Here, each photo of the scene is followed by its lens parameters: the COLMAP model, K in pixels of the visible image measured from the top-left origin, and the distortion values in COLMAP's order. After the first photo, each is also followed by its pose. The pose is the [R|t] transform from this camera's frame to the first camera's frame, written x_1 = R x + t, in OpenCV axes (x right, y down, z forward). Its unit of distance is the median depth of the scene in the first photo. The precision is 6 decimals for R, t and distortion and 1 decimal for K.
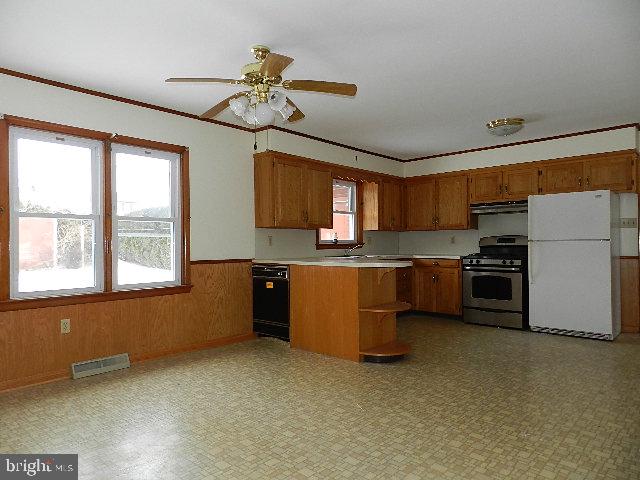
lens RADIAL K [[429.4, 0, 321.3], [0, 429.4, 239.0], [0, 0, 1]] dist [0.015201, -0.012009]
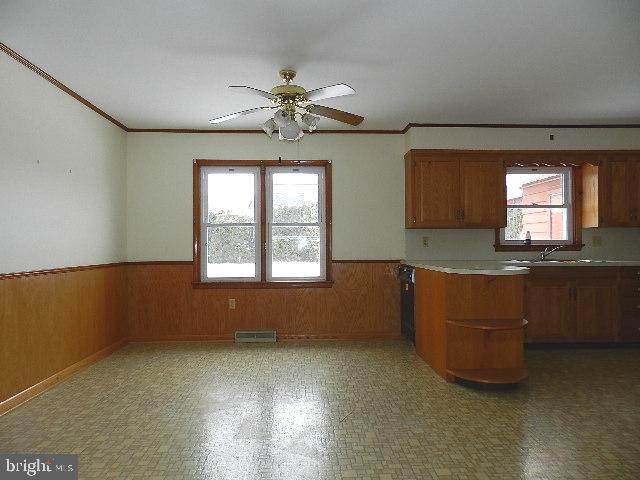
lens RADIAL K [[429.4, 0, 316.1], [0, 429.4, 238.2], [0, 0, 1]] dist [0.015201, -0.012009]
pose [[0.696898, -0.005757, -0.717147, 0.408549], [0.006998, 0.999975, -0.001227, -0.004462], [0.717136, -0.004164, 0.696921, 0.151702]]
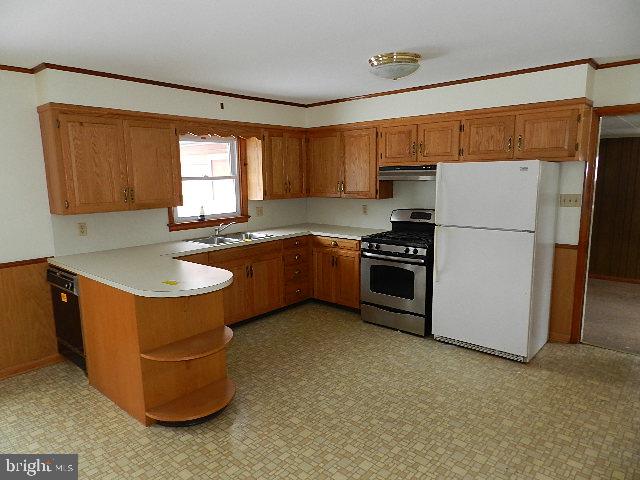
lens RADIAL K [[429.4, 0, 320.4], [0, 429.4, 241.7], [0, 0, 1]] dist [0.015201, -0.012009]
pose [[0.999841, -0.009507, 0.015099, 0.277596], [0.006832, 0.985726, 0.168216, -0.095874], [-0.016483, -0.168086, 0.985635, 0.271623]]
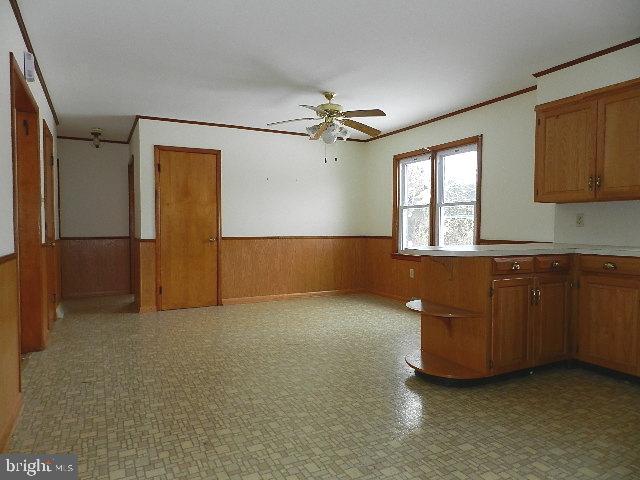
lens RADIAL K [[429.4, 0, 317.9], [0, 429.4, 239.4], [0, 0, 1]] dist [0.015201, -0.012009]
pose [[-0.353433, 0.045192, -0.934368, 0.738478], [0.023139, 0.998949, 0.039564, -0.000951], [0.935174, -0.007637, -0.354107, 0.850868]]
